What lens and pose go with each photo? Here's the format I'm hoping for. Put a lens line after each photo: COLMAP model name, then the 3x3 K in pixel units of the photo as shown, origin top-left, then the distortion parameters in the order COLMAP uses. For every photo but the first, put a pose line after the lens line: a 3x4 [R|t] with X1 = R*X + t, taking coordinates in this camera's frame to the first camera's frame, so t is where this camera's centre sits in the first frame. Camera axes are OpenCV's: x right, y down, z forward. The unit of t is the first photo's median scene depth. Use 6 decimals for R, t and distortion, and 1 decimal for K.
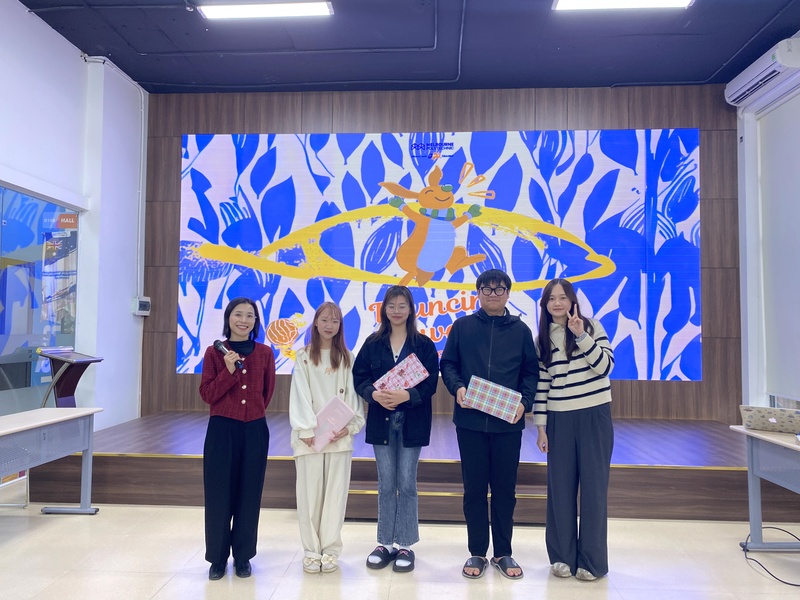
lens RADIAL K [[597.0, 0, 395.0], [0, 597.0, 296.9], [0, 0, 1]] dist [0.011033, -0.010272]
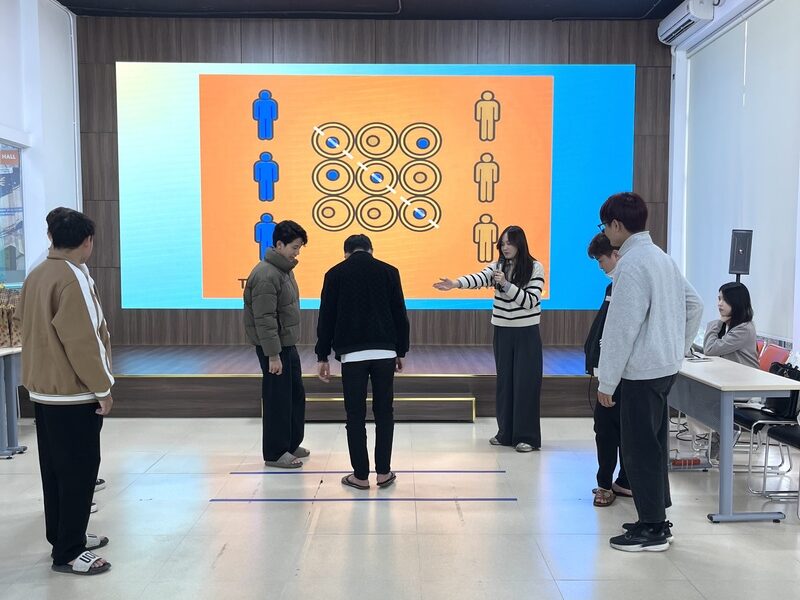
lens RADIAL K [[752.8, 0, 399.8], [0, 752.8, 304.5], [0, 0, 1]] dist [0.051677, 0.000000]
pose [[0.997527, -0.010381, 0.069518, 0.011870], [0.002567, 0.993753, 0.111572, -0.020006], [-0.070242, -0.111118, 0.991322, -0.303922]]
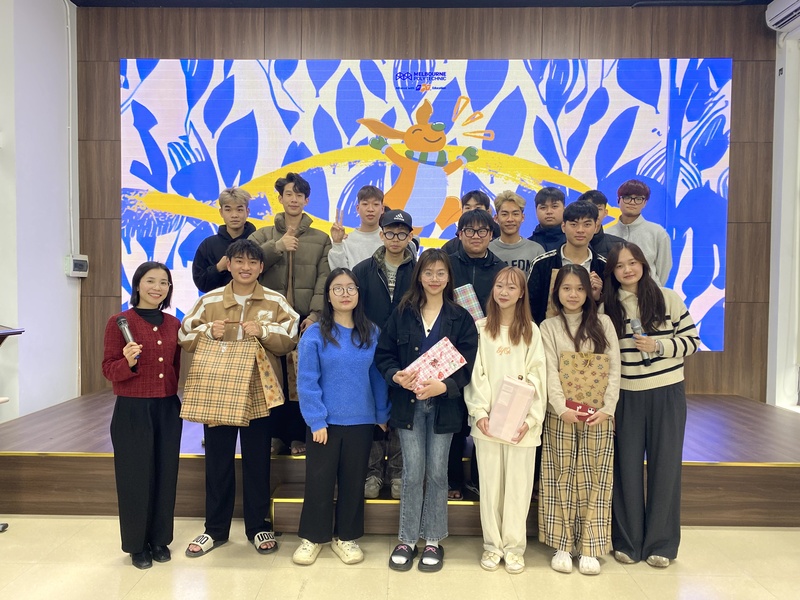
lens RADIAL K [[600.4, 0, 389.7], [0, 600.4, 301.6], [0, 0, 1]] dist [0.004825, -0.007515]
pose [[0.999306, -0.001518, 0.037213, -0.013894], [-0.001318, 0.997103, 0.076058, 0.000459], [-0.037221, -0.076054, 0.996409, 0.135959]]
